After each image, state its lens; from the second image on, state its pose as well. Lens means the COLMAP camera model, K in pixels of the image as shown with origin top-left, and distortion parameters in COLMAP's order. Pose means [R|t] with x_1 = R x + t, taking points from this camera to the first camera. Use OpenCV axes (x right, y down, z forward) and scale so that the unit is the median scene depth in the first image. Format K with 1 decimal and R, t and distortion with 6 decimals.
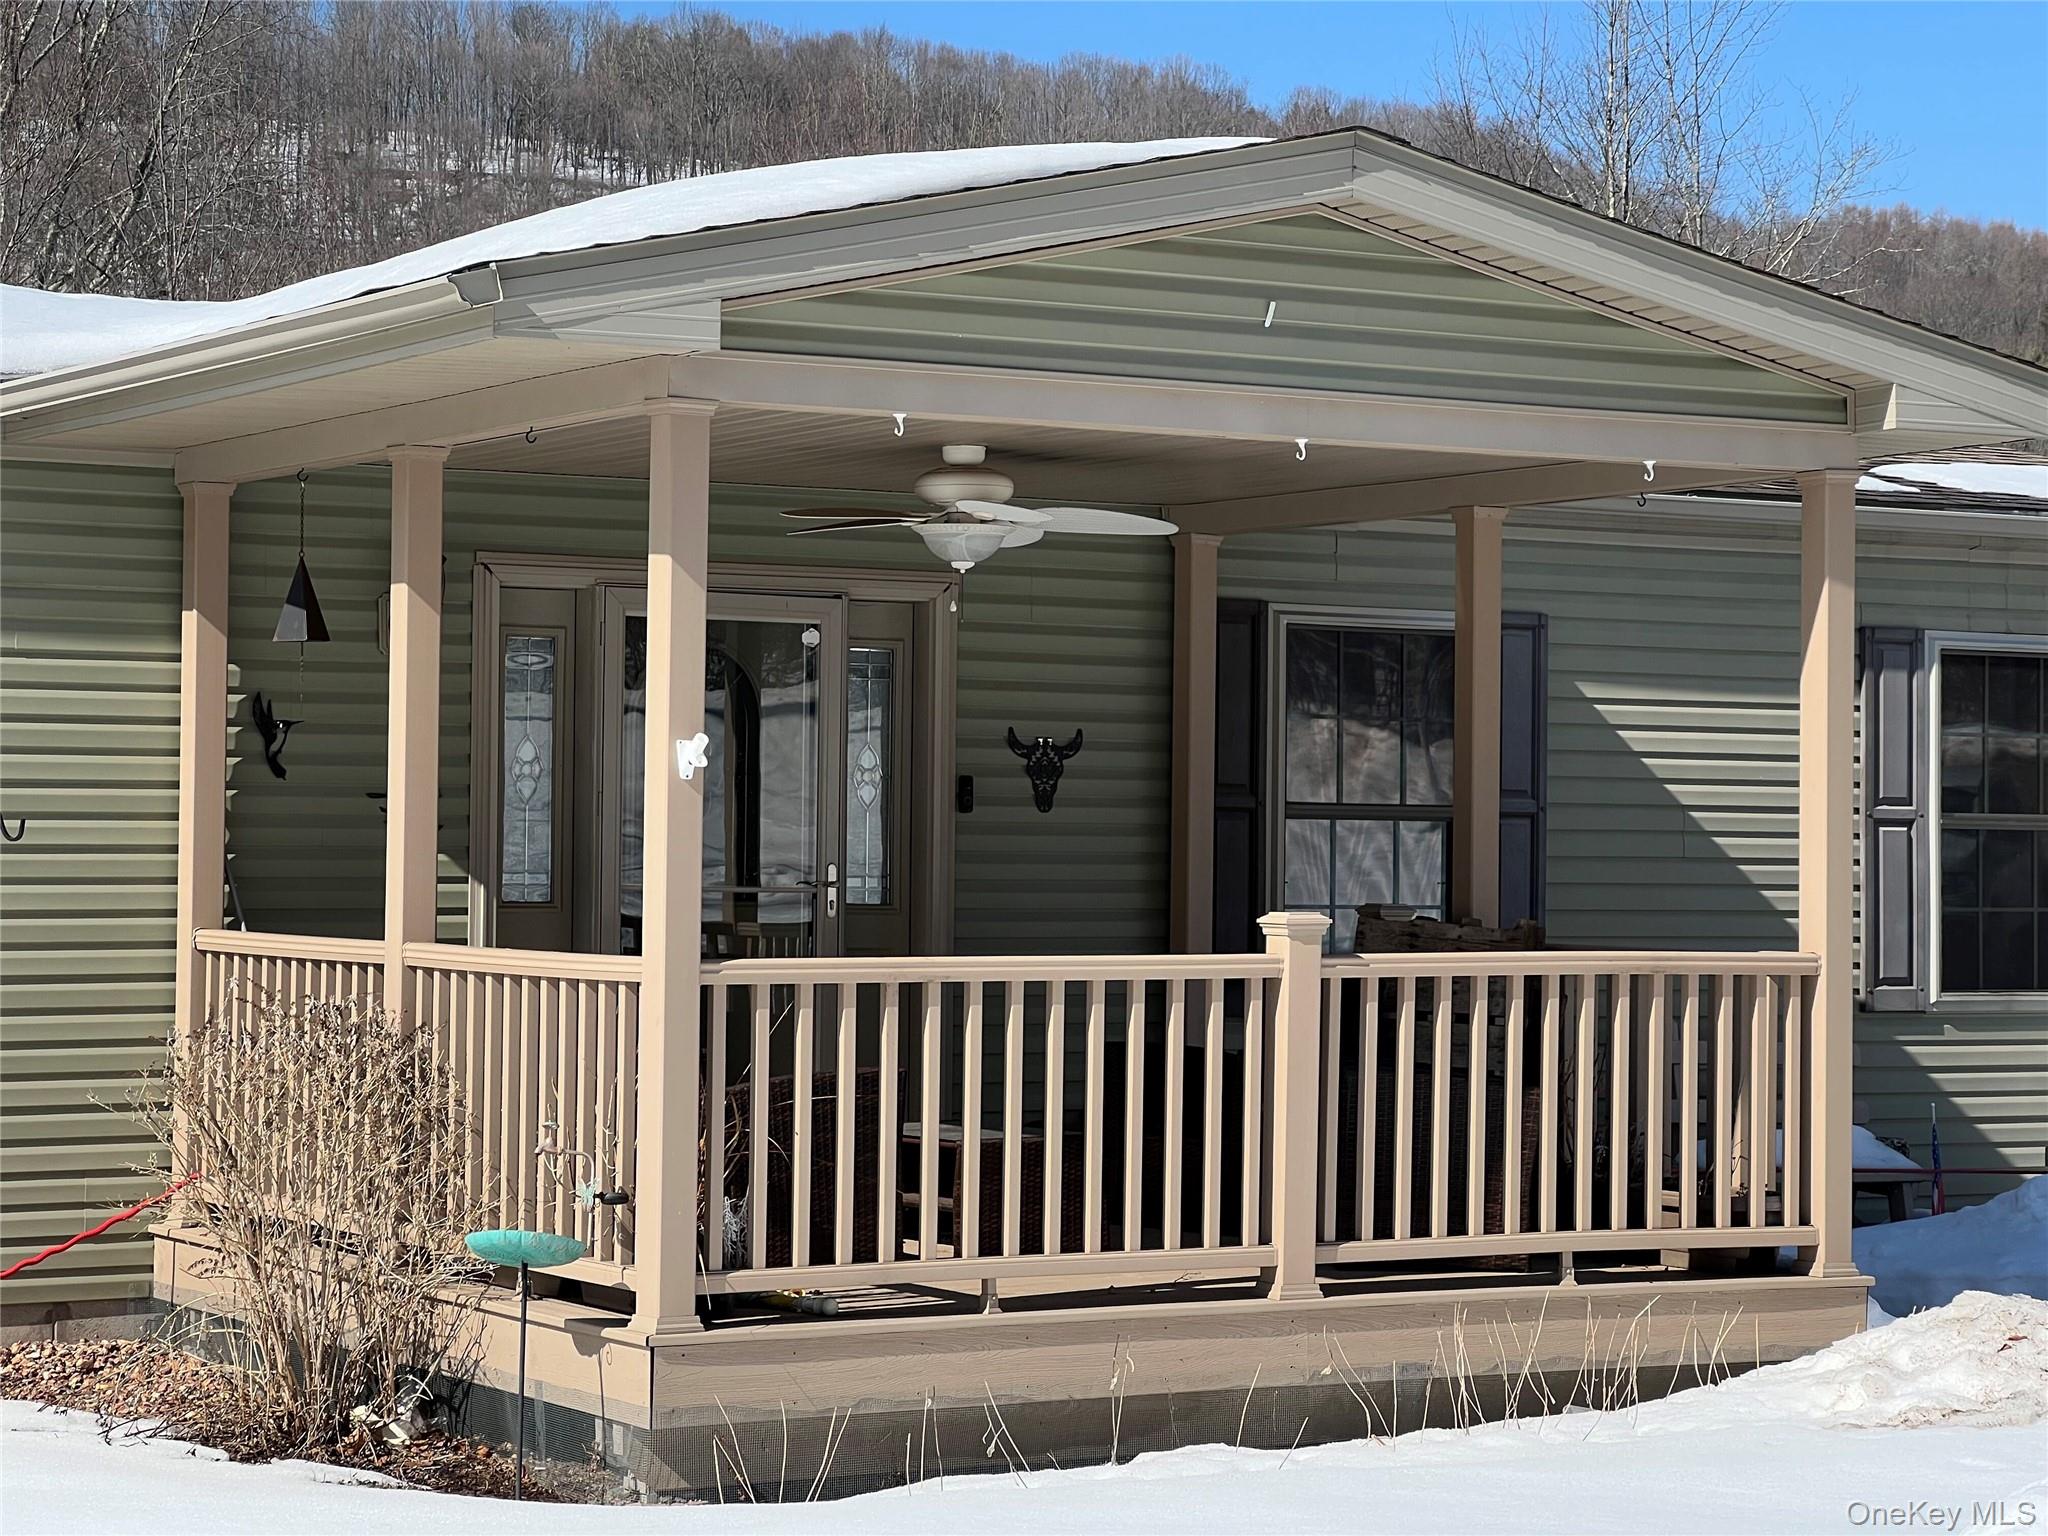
lens RADIAL K [[4612.3, 0, 1024.0], [0, 4612.3, 768.0], [0, 0, 1]] dist [-0.052238, -0.043463]
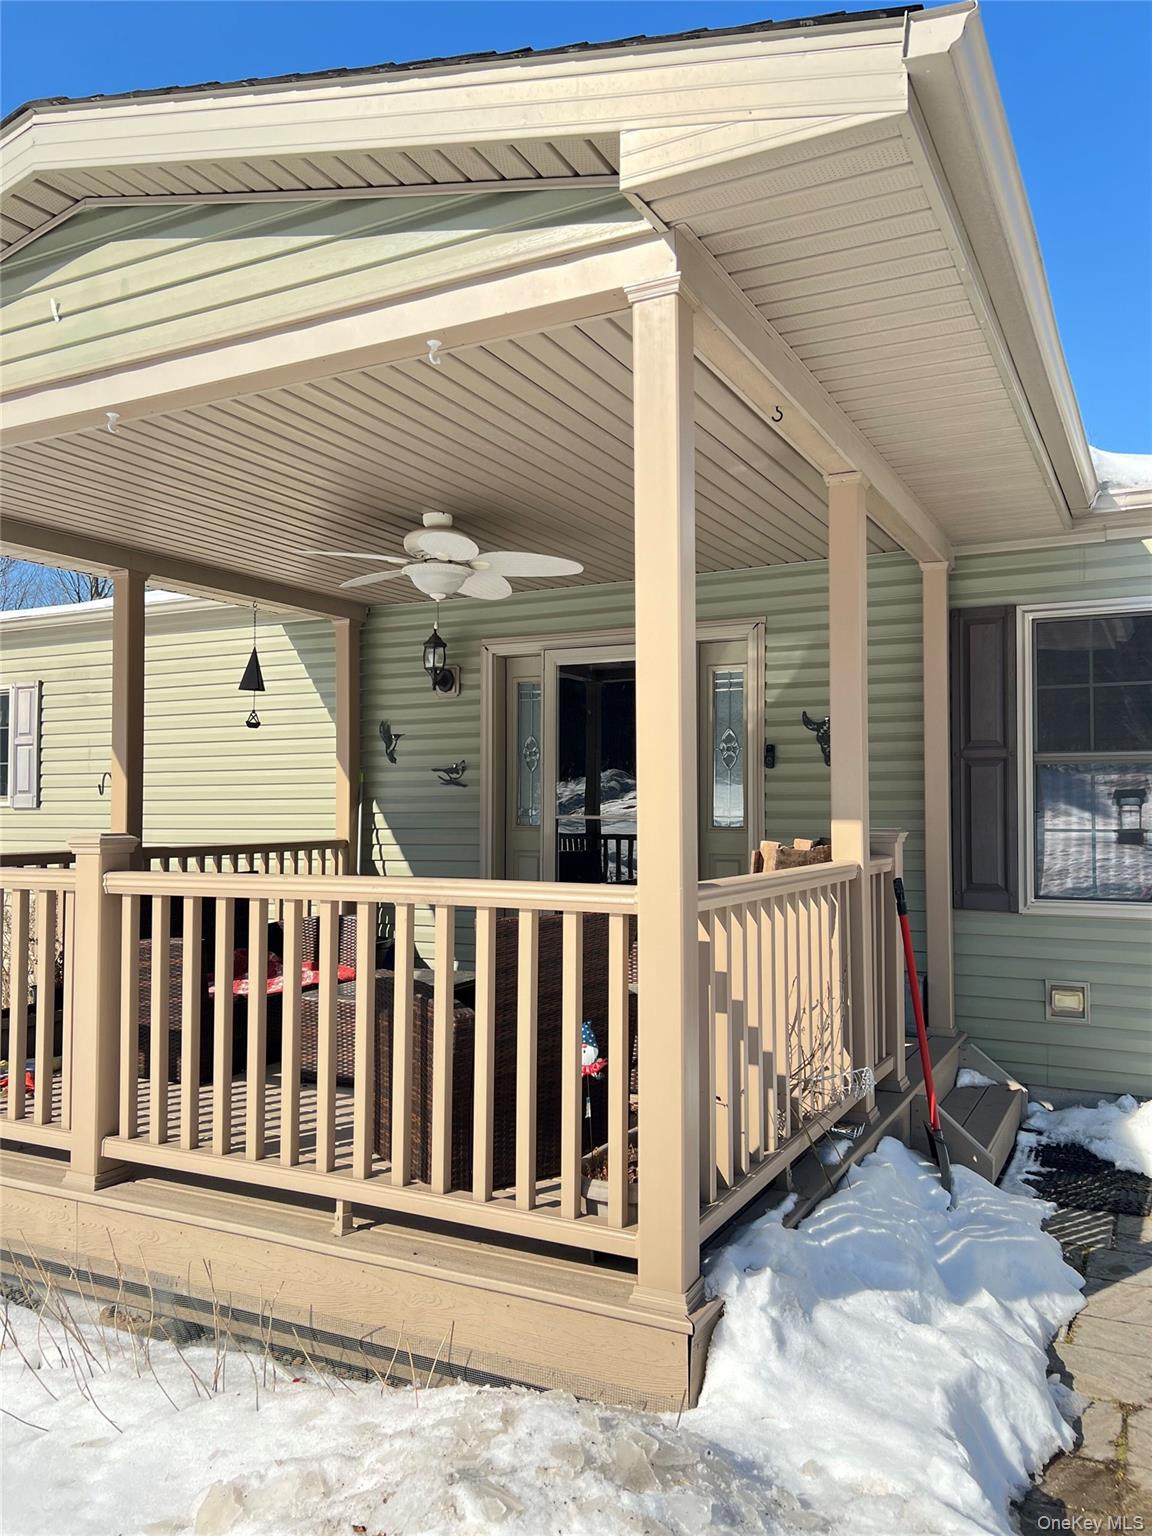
lens RADIAL K [[1166.3, 0, 576.0], [0, 1166.3, 768.0], [0, 0, 1]] dist [0.056777, -0.130233]
pose [[0.542724, -0.042328, -0.838844, 0.276579], [0.021280, 0.999102, -0.036646, 0.022201], [0.839642, 0.002038, 0.543137, 0.724108]]
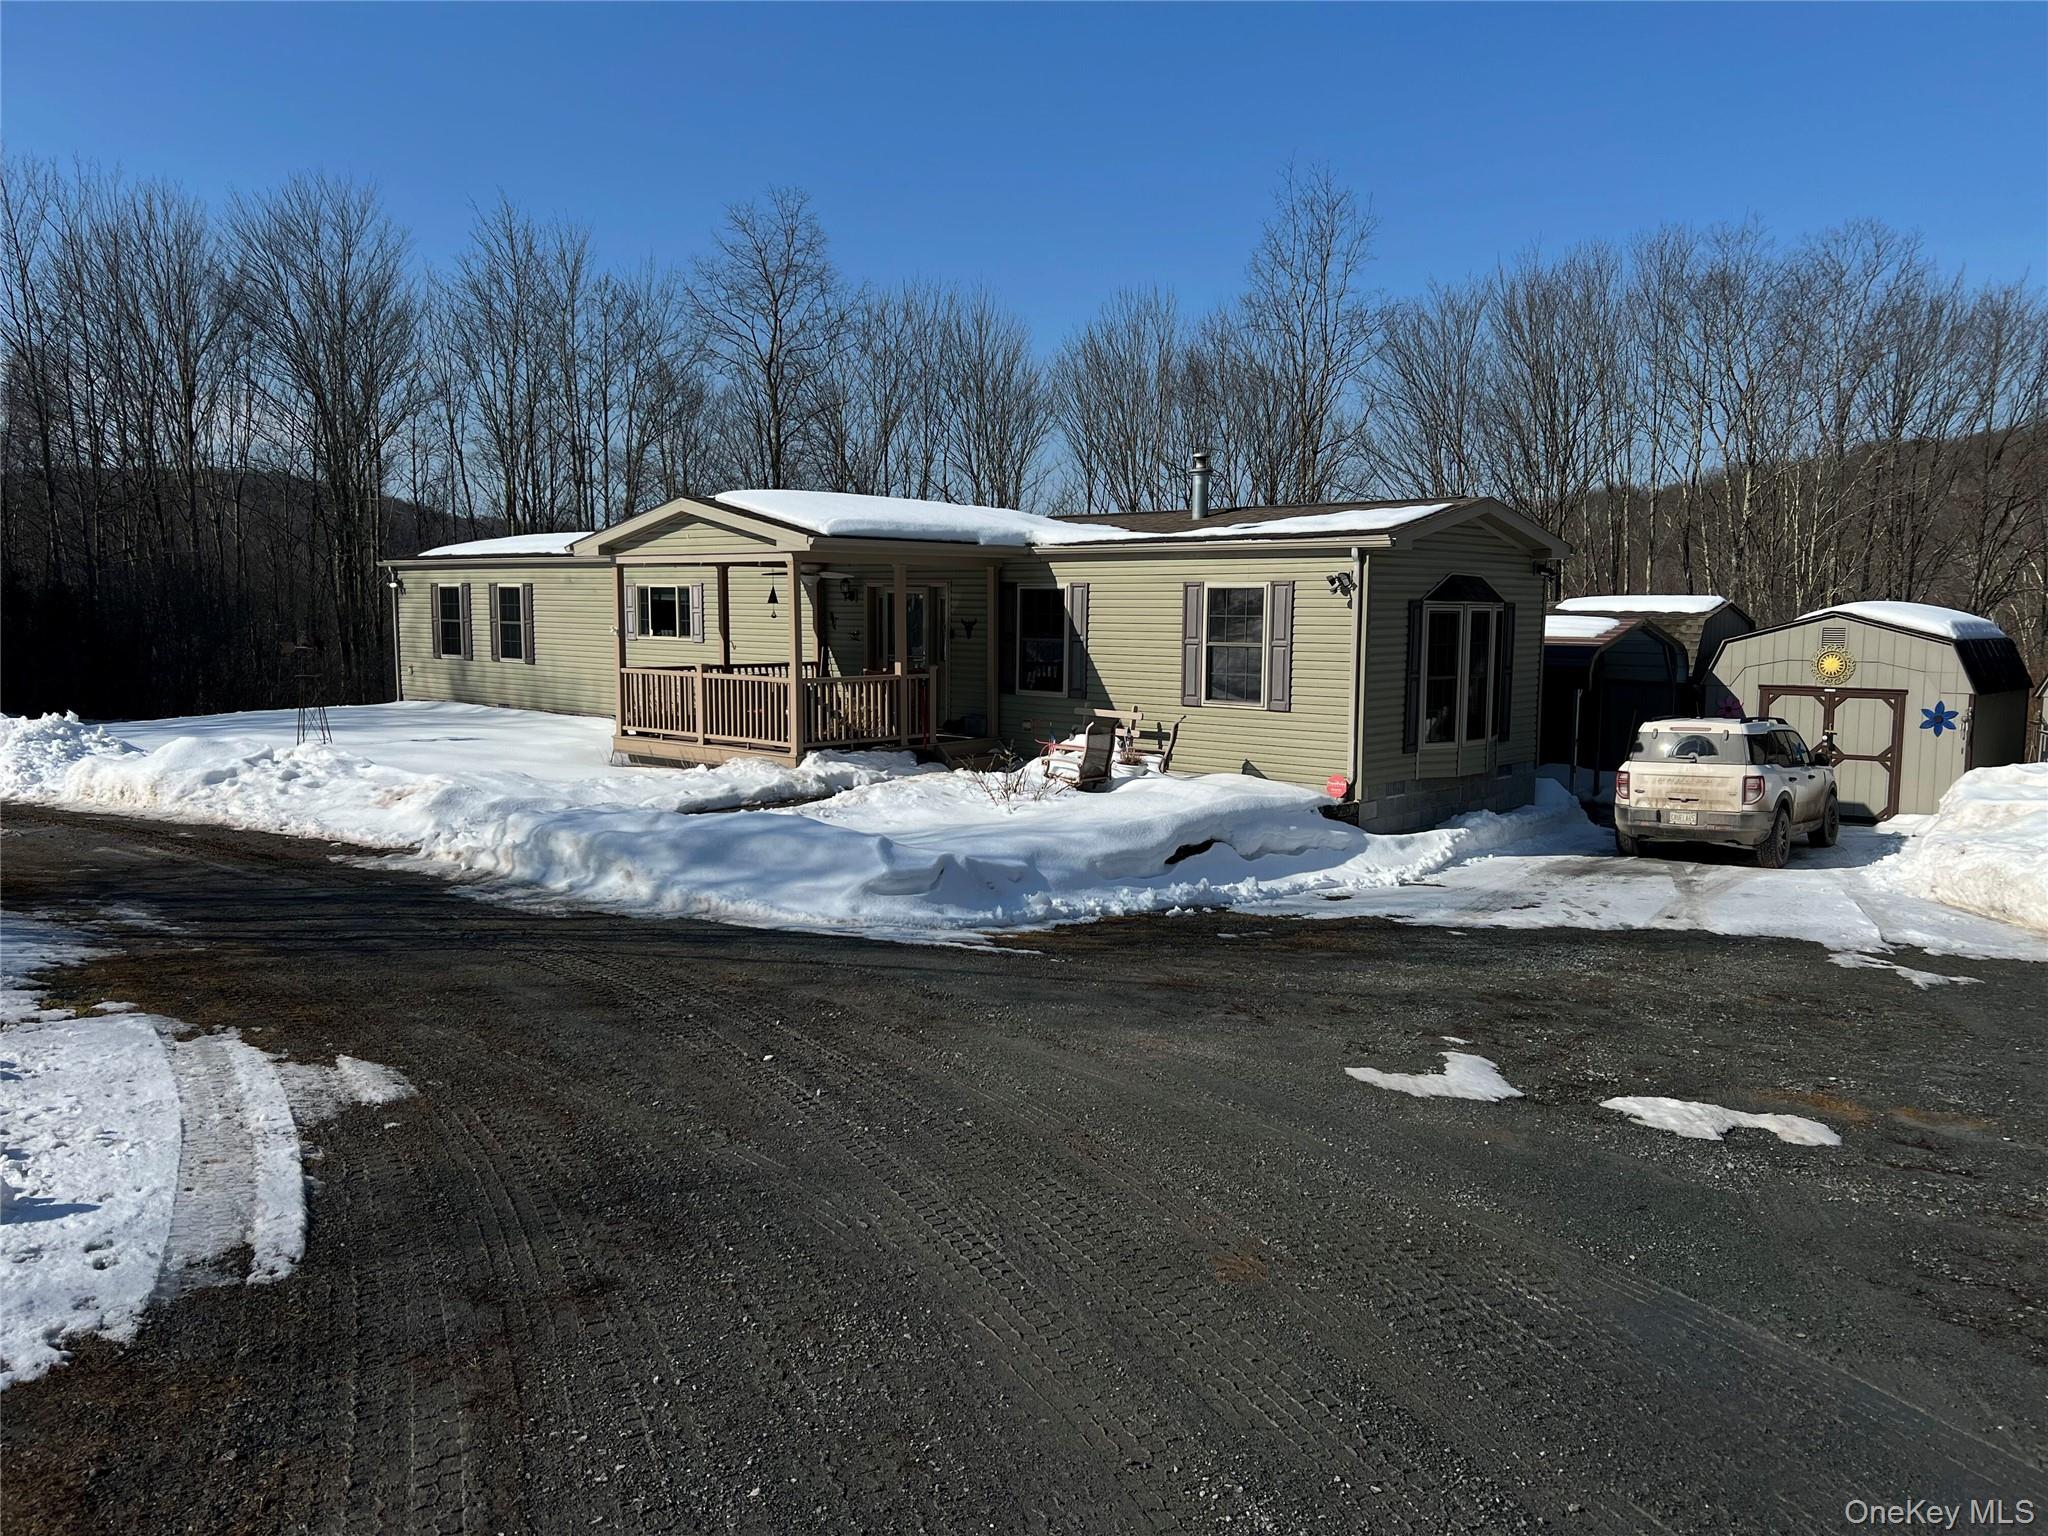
lens RADIAL K [[1521.6, 0, 1024.0], [0, 1521.6, 768.0], [0, 0, 1]] dist [0.093140, -0.125273]
pose [[0.315917, 0.093091, -0.944209, 1.262522], [0.013682, 0.994625, 0.102639, -0.013656], [0.948688, -0.045344, 0.312945, 0.629257]]
